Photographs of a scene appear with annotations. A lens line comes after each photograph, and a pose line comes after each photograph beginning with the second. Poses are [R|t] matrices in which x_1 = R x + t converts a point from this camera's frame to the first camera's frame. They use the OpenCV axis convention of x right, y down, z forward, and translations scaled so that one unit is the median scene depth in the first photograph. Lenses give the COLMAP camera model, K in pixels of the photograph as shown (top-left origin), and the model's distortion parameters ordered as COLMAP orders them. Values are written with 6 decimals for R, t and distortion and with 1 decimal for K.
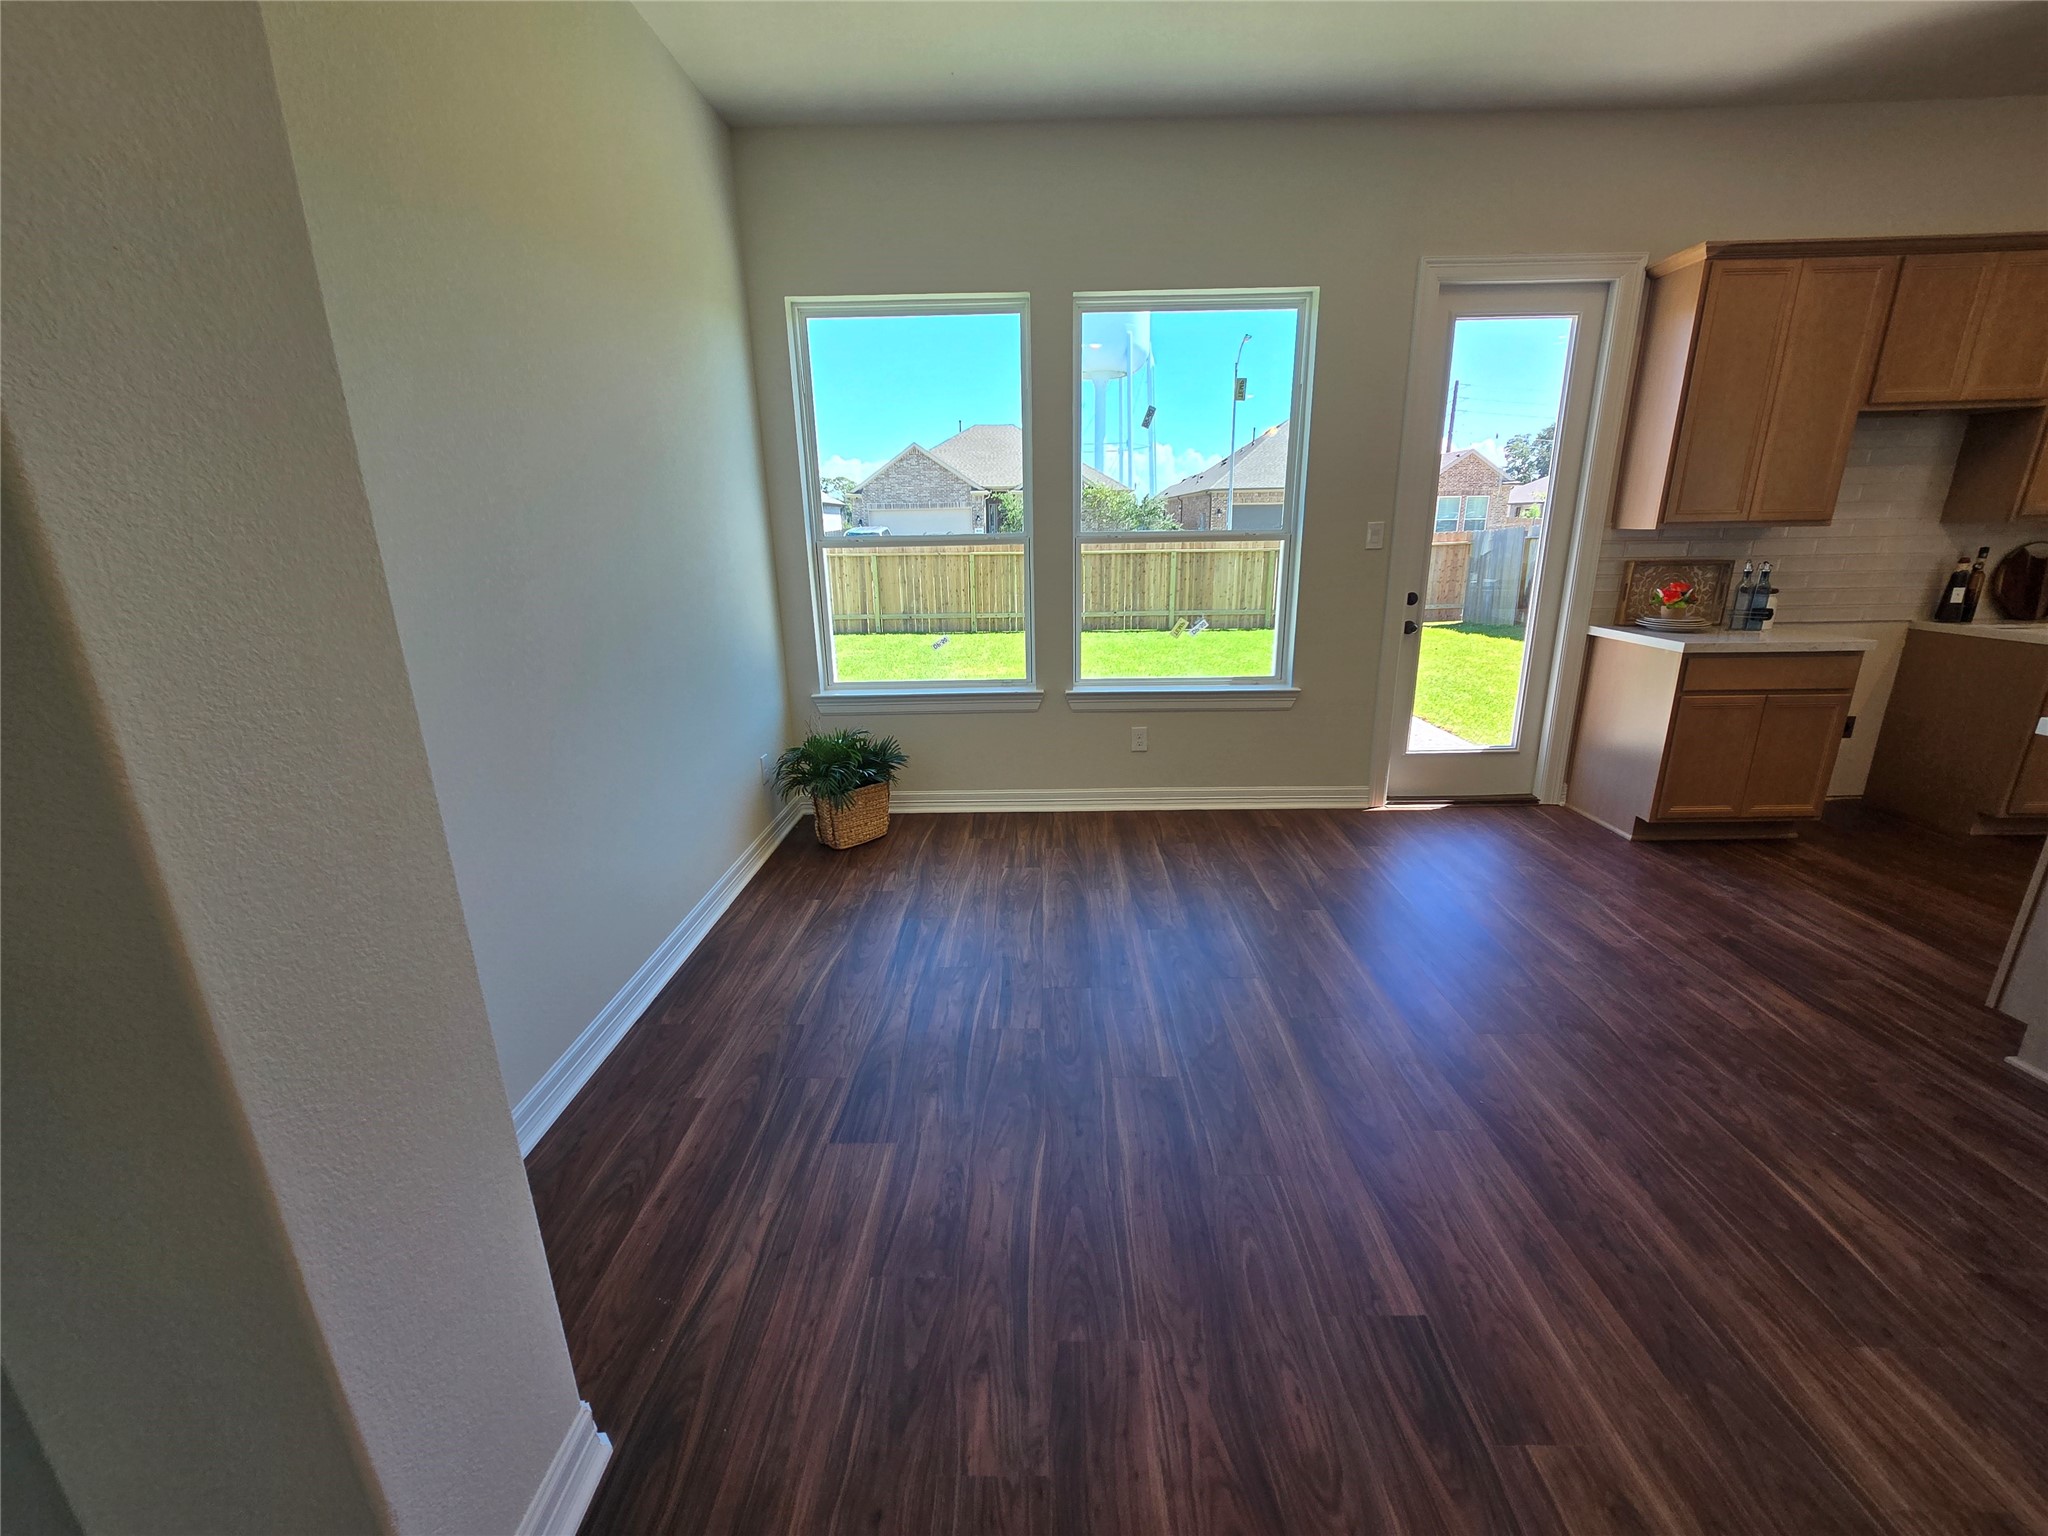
lens RADIAL K [[837.2, 0, 1027.1], [0, 837.2, 771.9], [0, 0, 1]] dist [-0.003213, 0.000845]
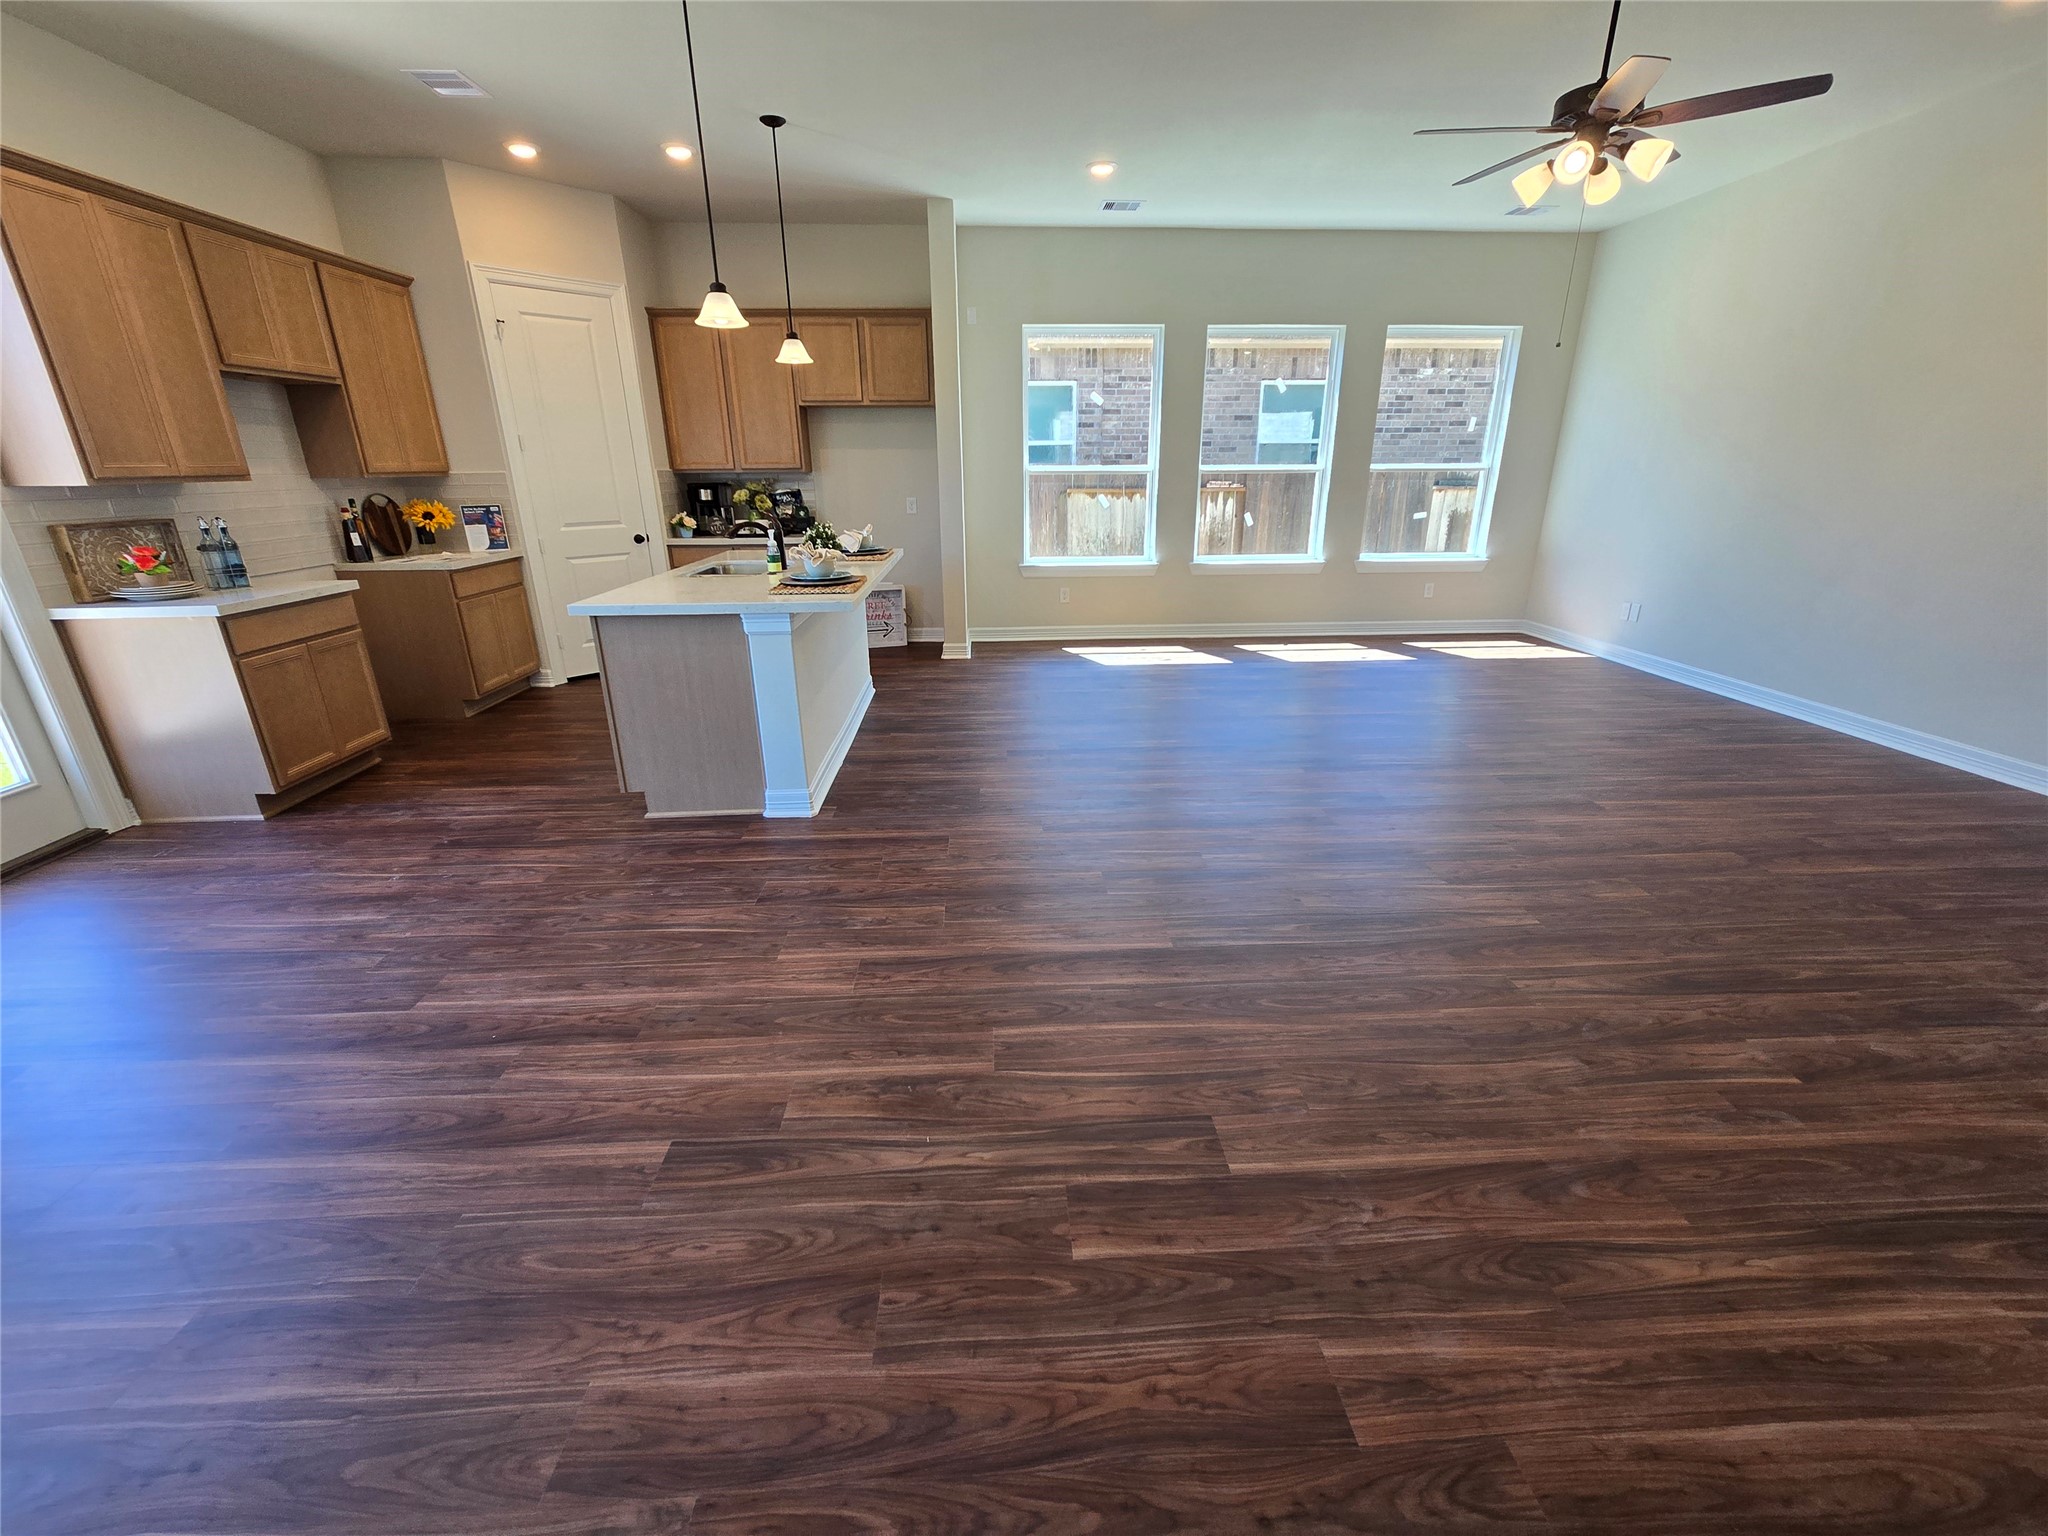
lens RADIAL K [[841.3, 0, 1035.4], [0, 841.3, 767.7], [0, 0, 1]] dist [-0.001303, -0.000196]
pose [[-0.068991, -0.322099, 0.944189, -0.215937], [0.288591, 0.899535, 0.327952, -0.030790], [-0.954964, 0.295110, 0.030895, 0.127695]]
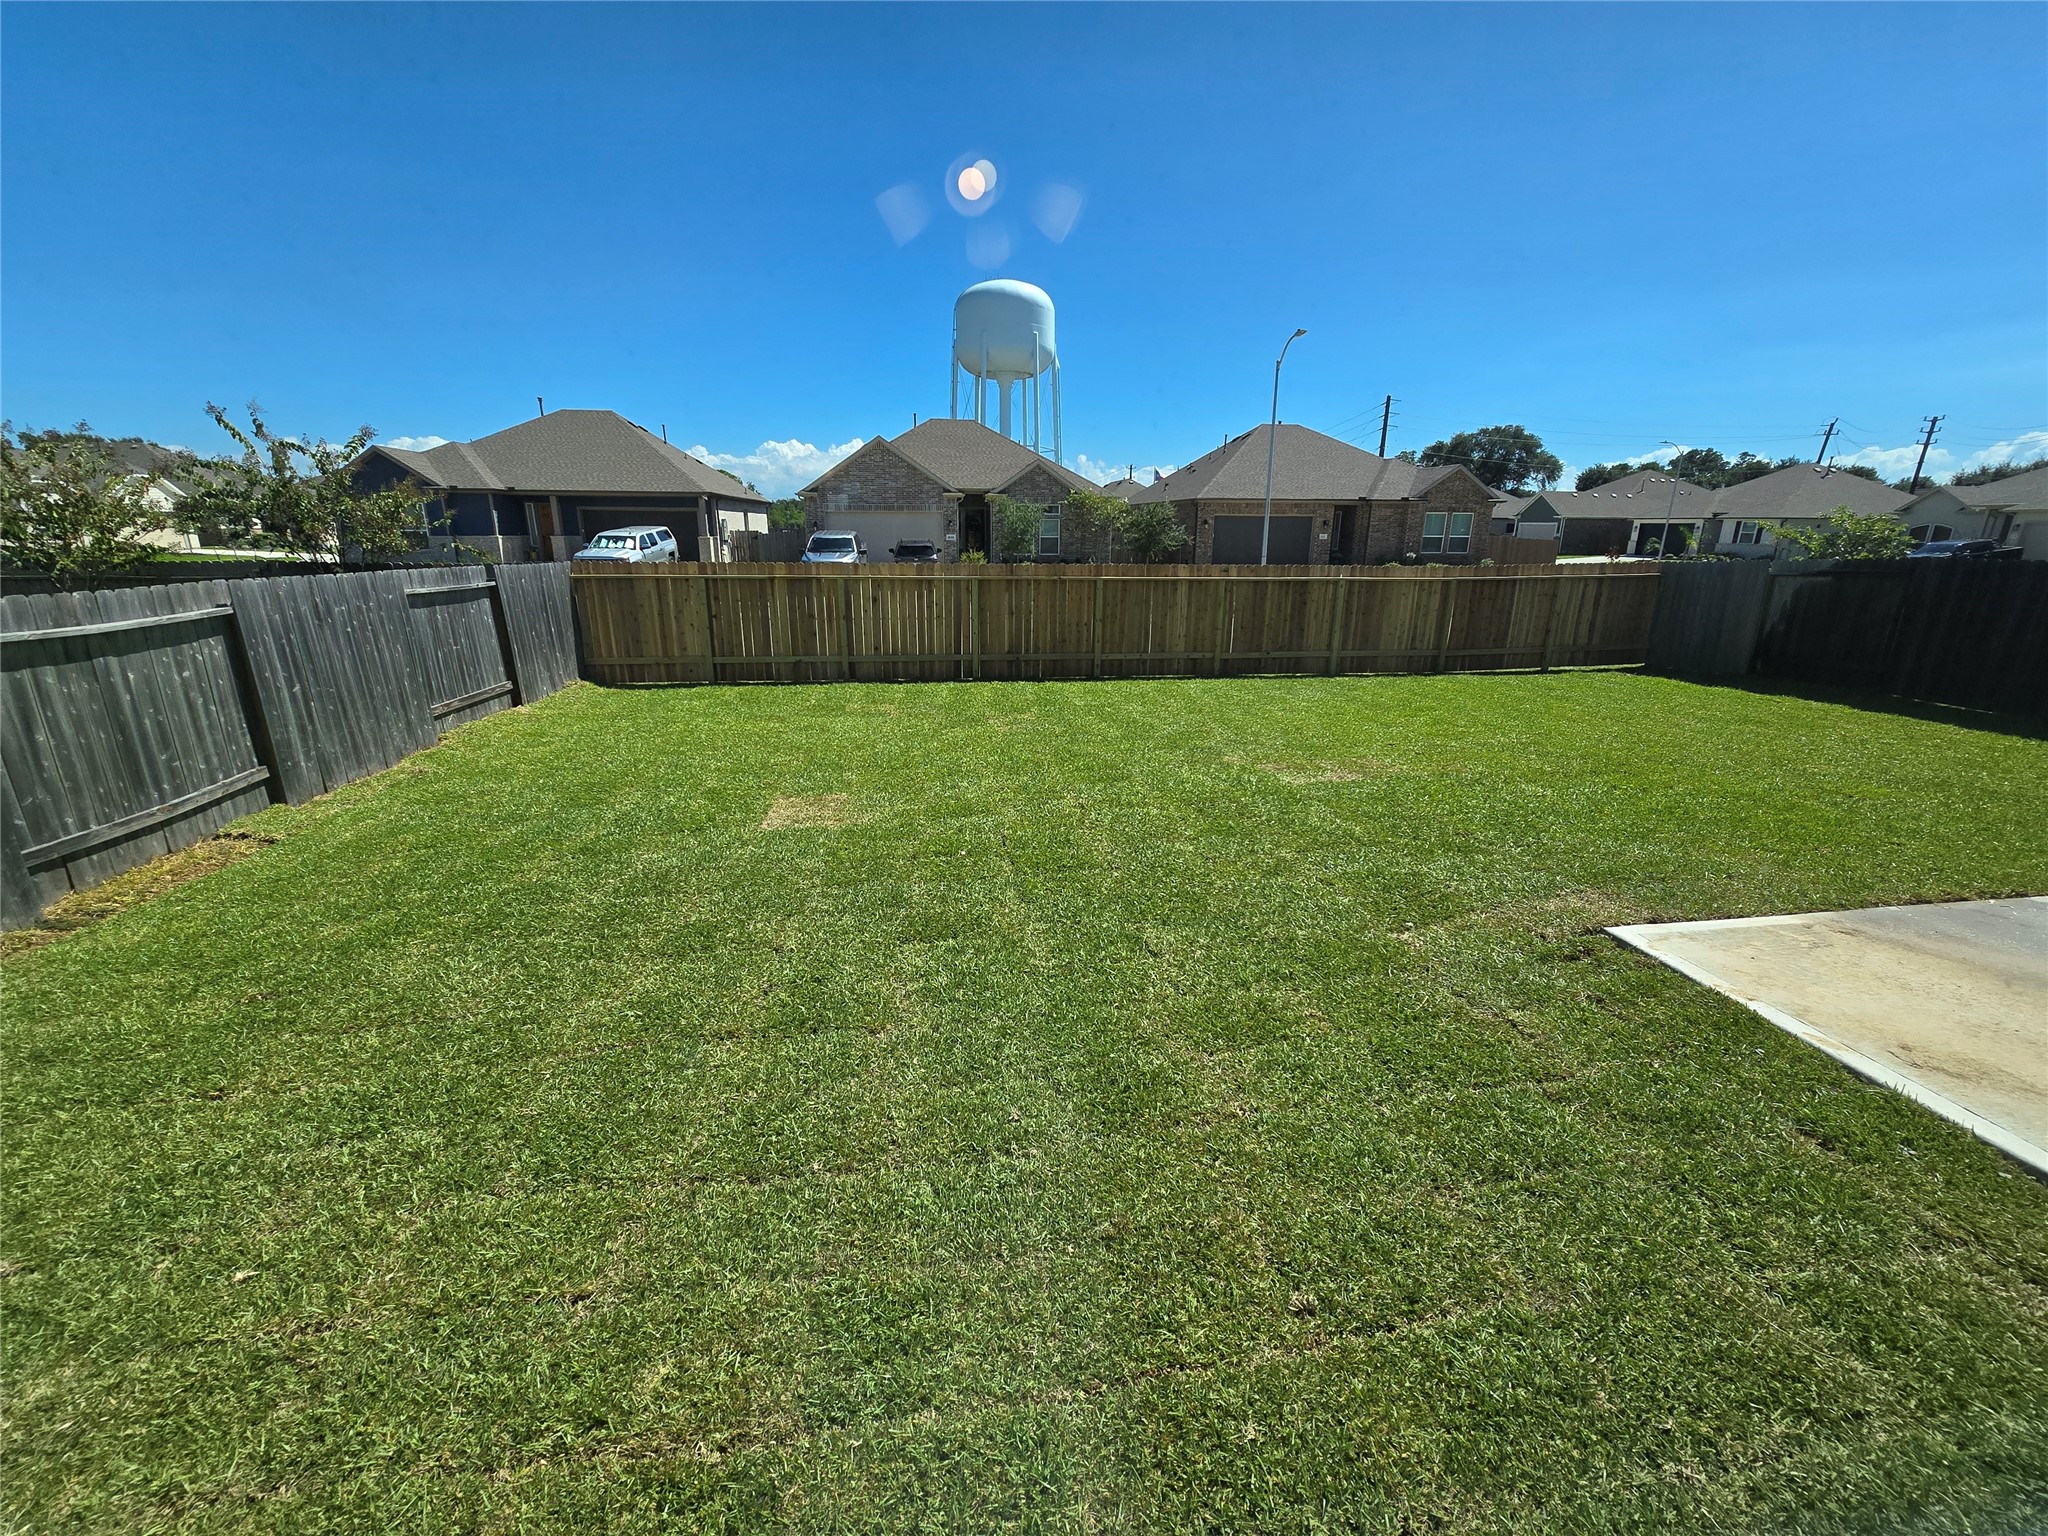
lens RADIAL K [[842.8, 0, 1030.7], [0, 842.8, 777.1], [0, 0, 1]] dist [-0.003261, -0.000717]
pose [[0.989254, -0.019124, 0.144949, -1.122513], [0.018877, 0.999817, 0.003080, -0.355154], [-0.144982, -0.000311, 0.989434, 1.039521]]
